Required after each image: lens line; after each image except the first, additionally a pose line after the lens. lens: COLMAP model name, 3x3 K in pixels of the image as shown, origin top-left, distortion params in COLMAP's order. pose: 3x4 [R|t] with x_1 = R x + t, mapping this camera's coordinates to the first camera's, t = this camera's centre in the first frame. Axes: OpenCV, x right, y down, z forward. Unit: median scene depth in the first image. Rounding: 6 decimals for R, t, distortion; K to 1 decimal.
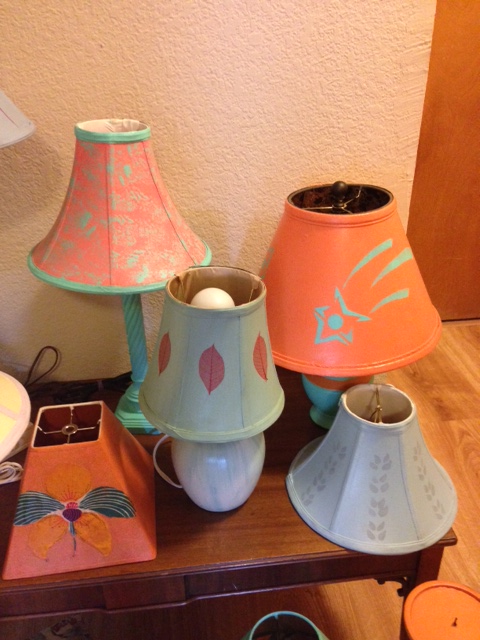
lens RADIAL K [[597.3, 0, 241.0], [0, 597.3, 319.1], [0, 0, 1]] dist [0.062139, 0.000000]
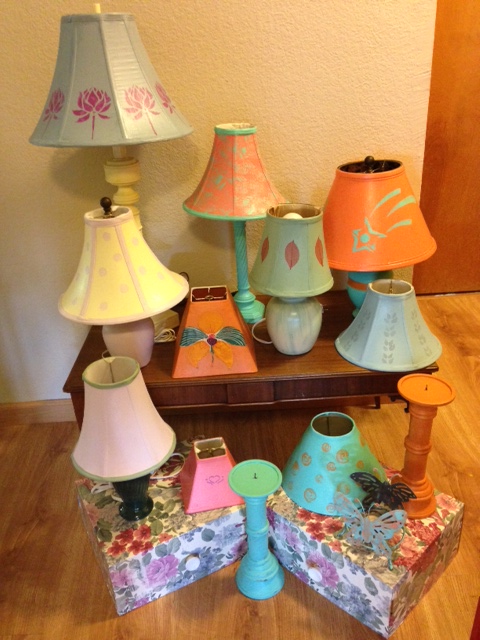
lens RADIAL K [[597.3, 0, 238.5], [0, 597.3, 322.0], [0, 0, 1]] dist [0.062139, 0.000000]
pose [[0.993924, 0.010800, -0.109533, -0.007801], [-0.015166, 0.999120, -0.039108, 0.308800], [0.109014, 0.040531, 0.993214, -0.692798]]
